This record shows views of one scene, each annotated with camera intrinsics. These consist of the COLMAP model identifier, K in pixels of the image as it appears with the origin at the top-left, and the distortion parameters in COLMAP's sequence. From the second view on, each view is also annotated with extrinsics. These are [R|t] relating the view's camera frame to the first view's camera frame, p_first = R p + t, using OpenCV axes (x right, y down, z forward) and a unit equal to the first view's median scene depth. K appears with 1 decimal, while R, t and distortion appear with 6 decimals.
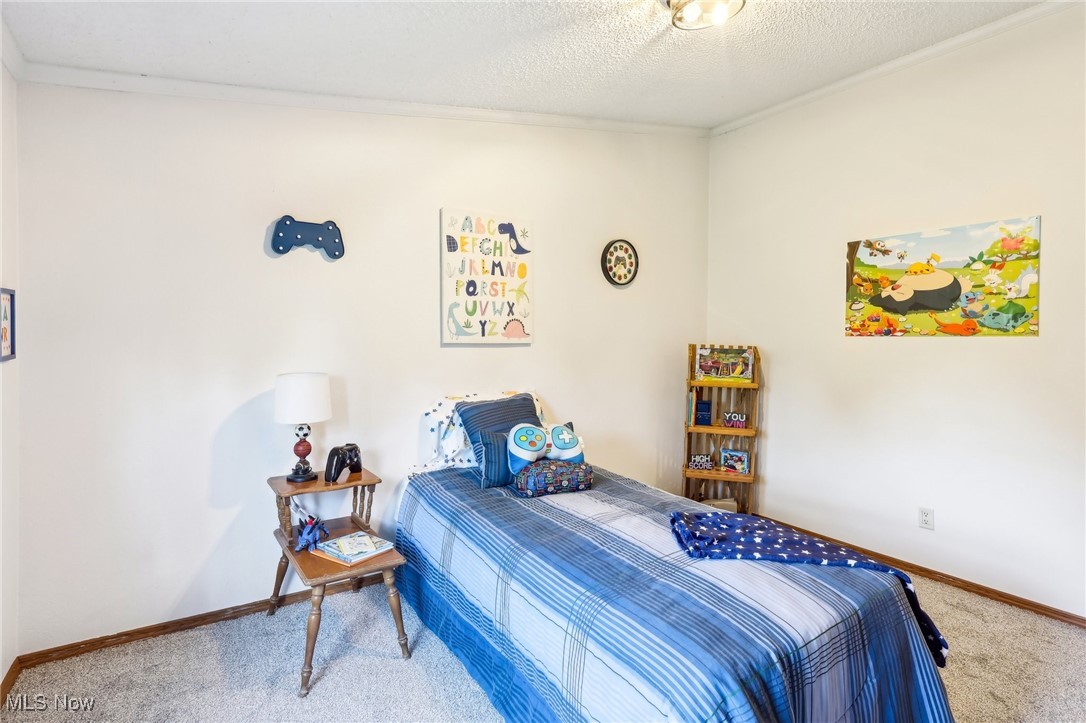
lens RADIAL K [[526.4, 0, 542.2], [0, 526.4, 365.4], [0, 0, 1]] dist [0.009708, 0.001079]
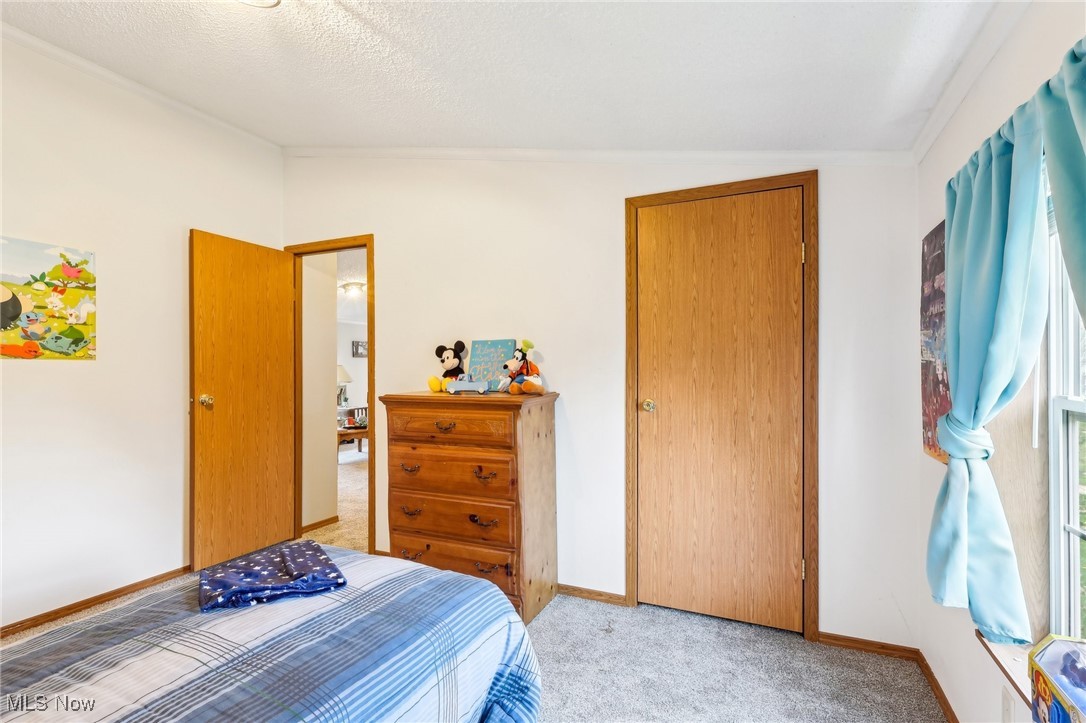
lens RADIAL K [[526.4, 0, 543.2], [0, 526.4, 359.9], [0, 0, 1]] dist [0.009708, 0.001079]
pose [[-0.526253, -0.003605, 0.850320, -0.487143], [0.023859, 0.999535, 0.019003, -0.051574], [-0.849993, 0.030288, -0.525922, 0.748339]]
